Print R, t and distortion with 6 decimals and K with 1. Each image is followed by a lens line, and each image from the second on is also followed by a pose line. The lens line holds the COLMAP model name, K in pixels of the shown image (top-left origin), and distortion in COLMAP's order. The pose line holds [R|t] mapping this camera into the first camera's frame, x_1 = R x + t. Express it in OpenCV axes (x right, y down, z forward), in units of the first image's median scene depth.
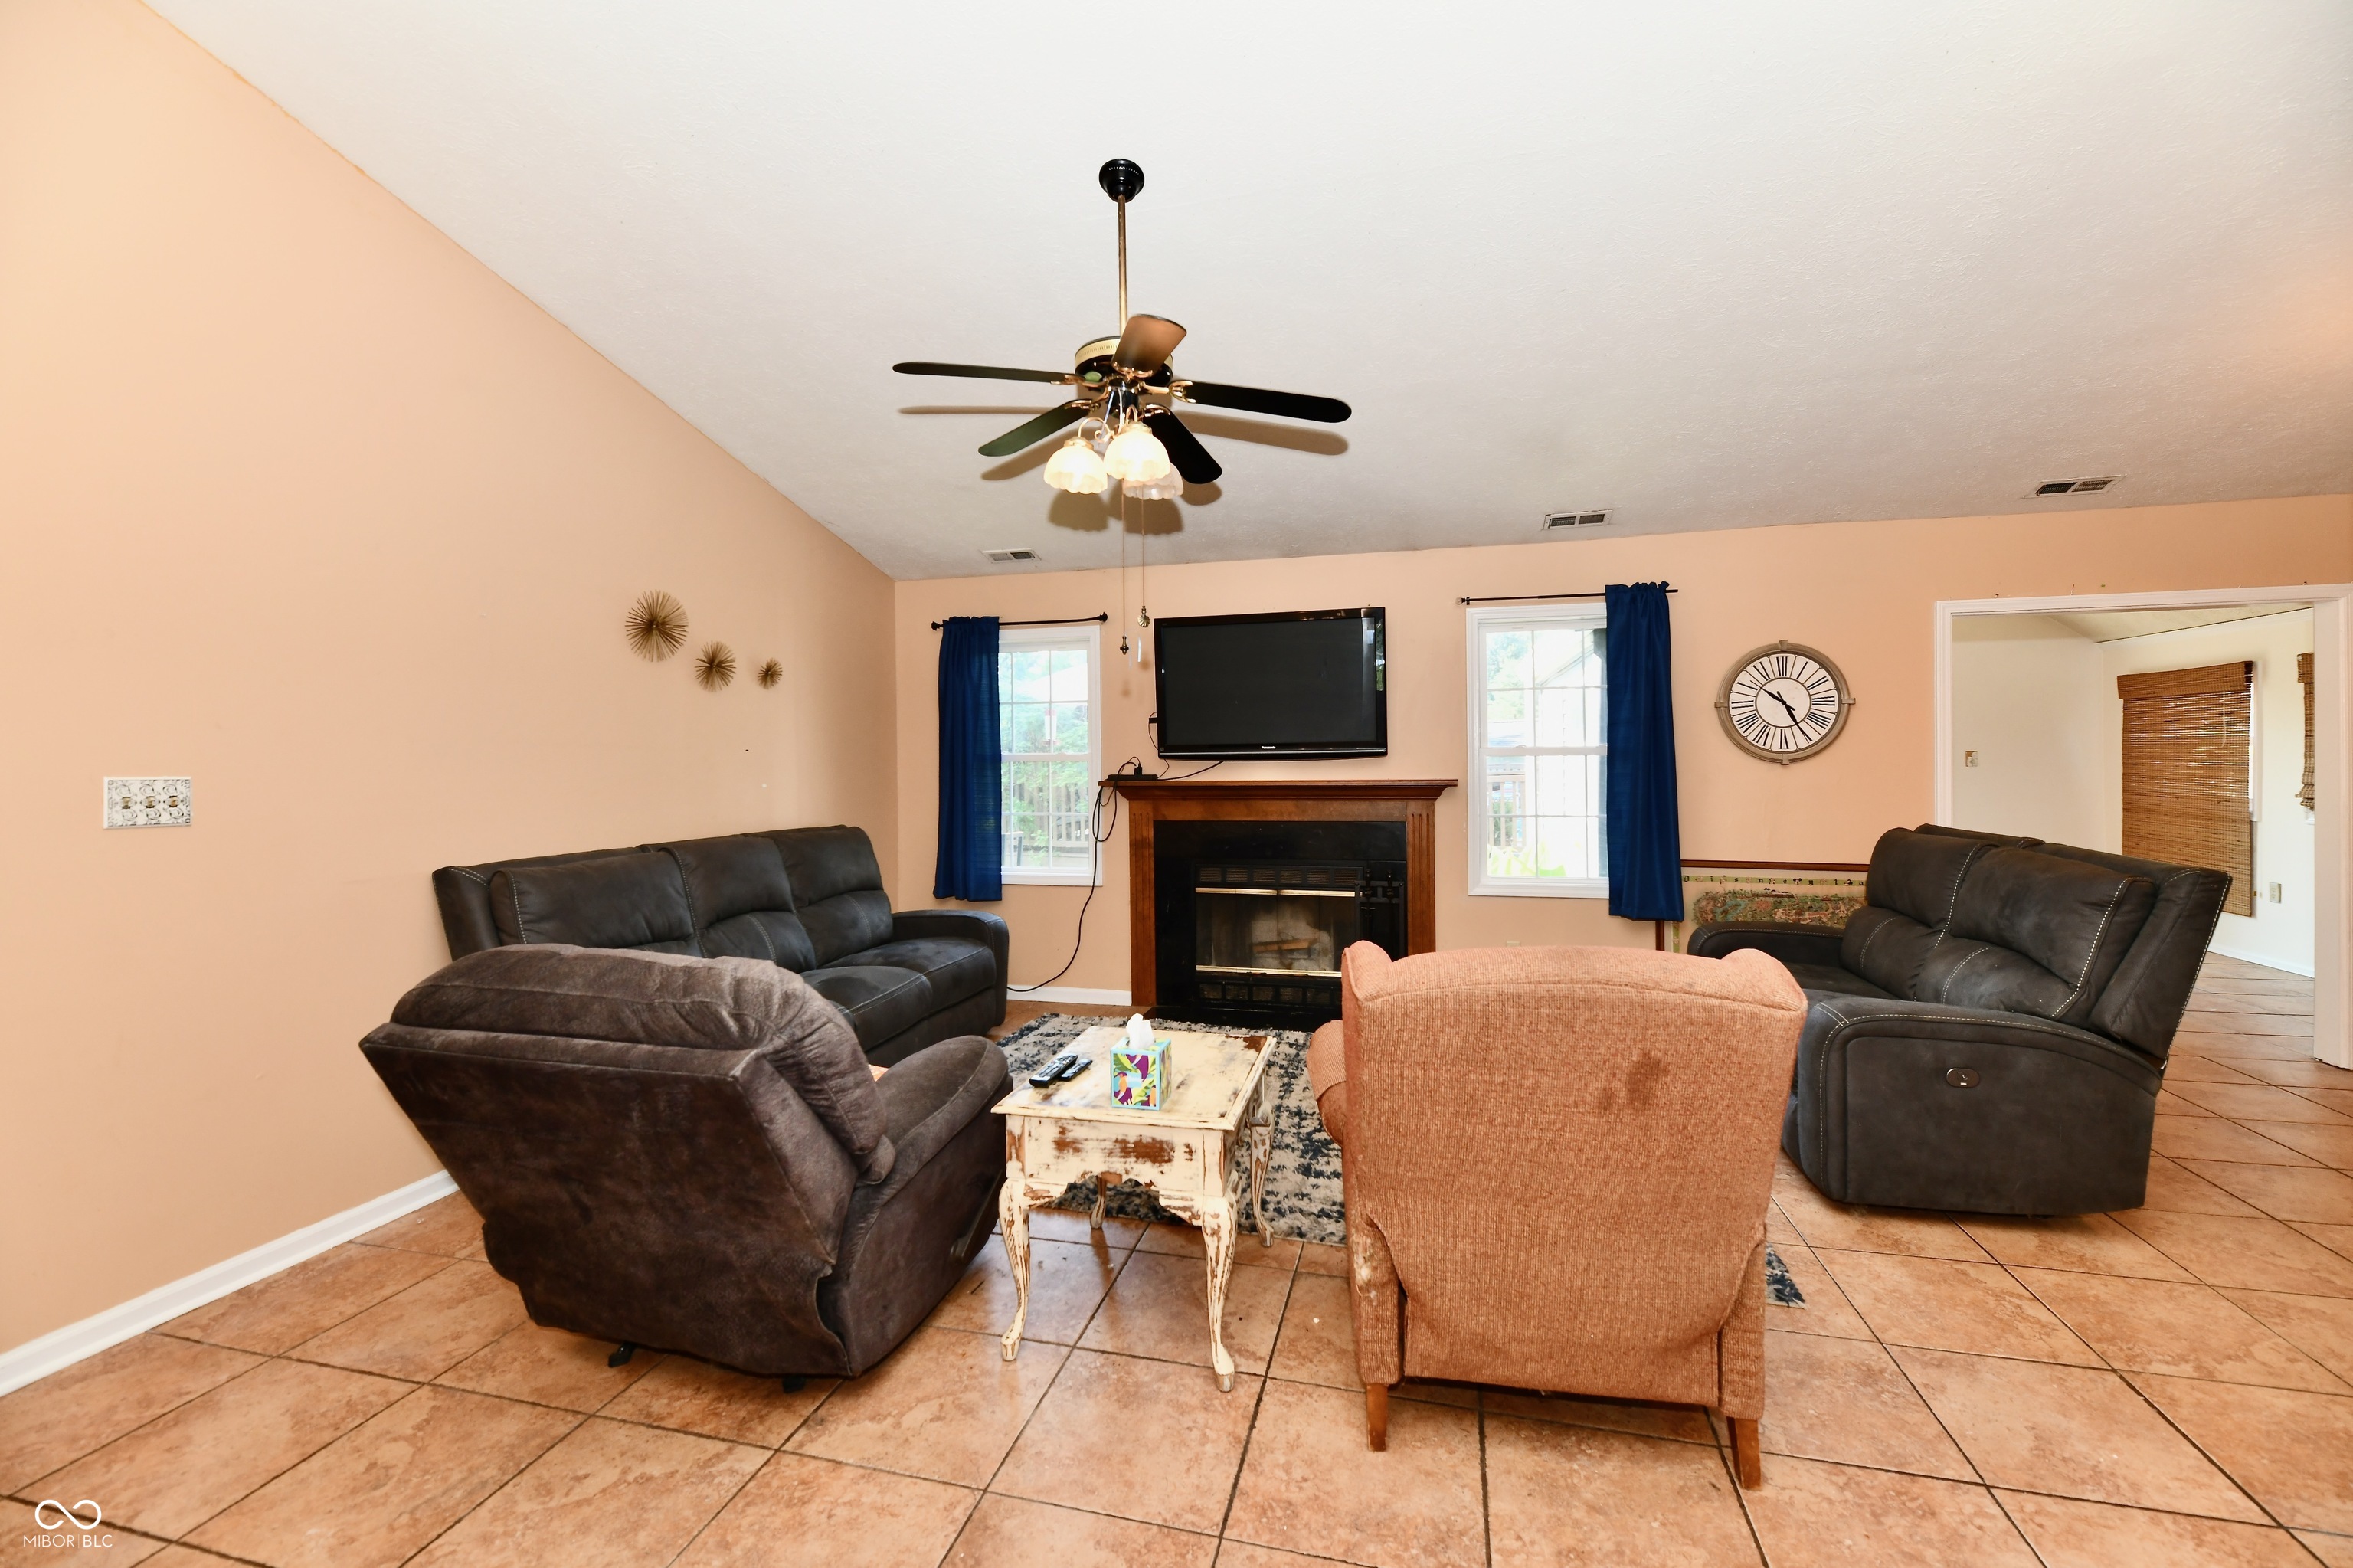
lens RADIAL K [[964.0, 0, 1187.4], [0, 964.0, 759.0], [0, 0, 1]] dist [-0.000160, -0.003506]
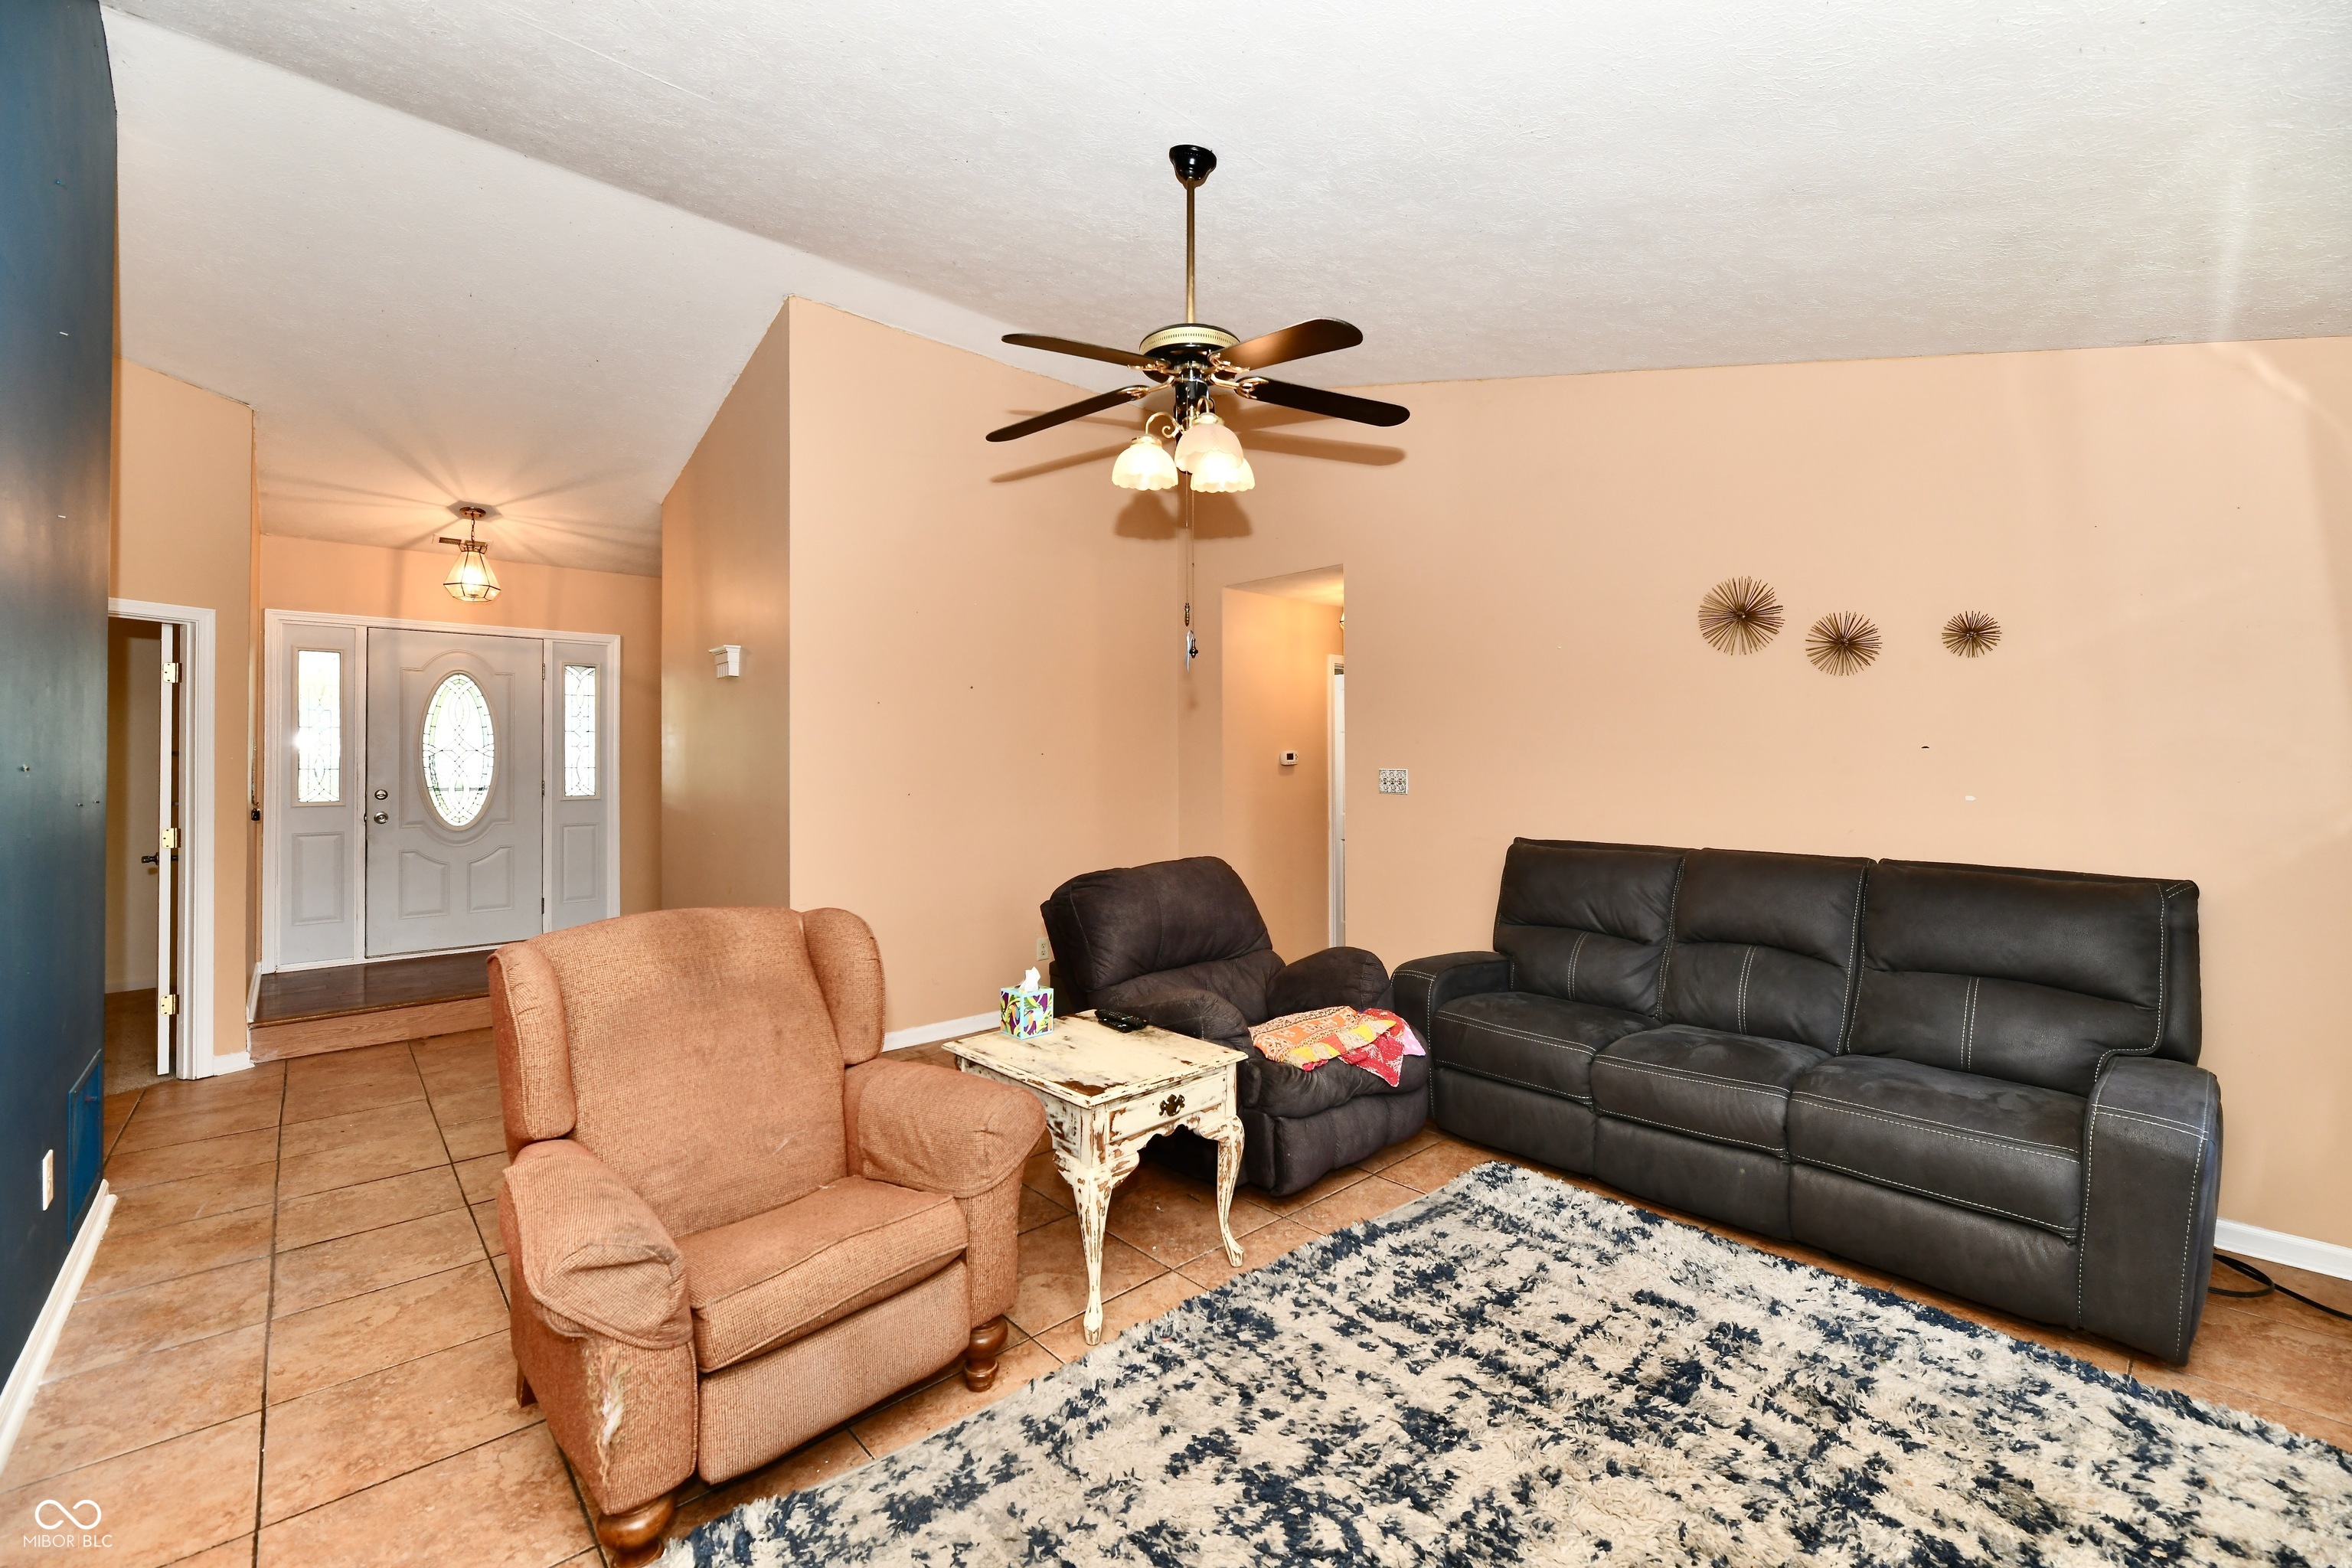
lens RADIAL K [[963.6, 0, 1186.9], [0, 963.6, 759.0], [0, 0, 1]] dist [-0.000160, -0.003506]
pose [[-0.537524, 0.006556, -0.843223, 0.444476], [0.005070, 0.999977, 0.004542, -0.006297], [0.843233, -0.001834, -0.537545, 0.907289]]
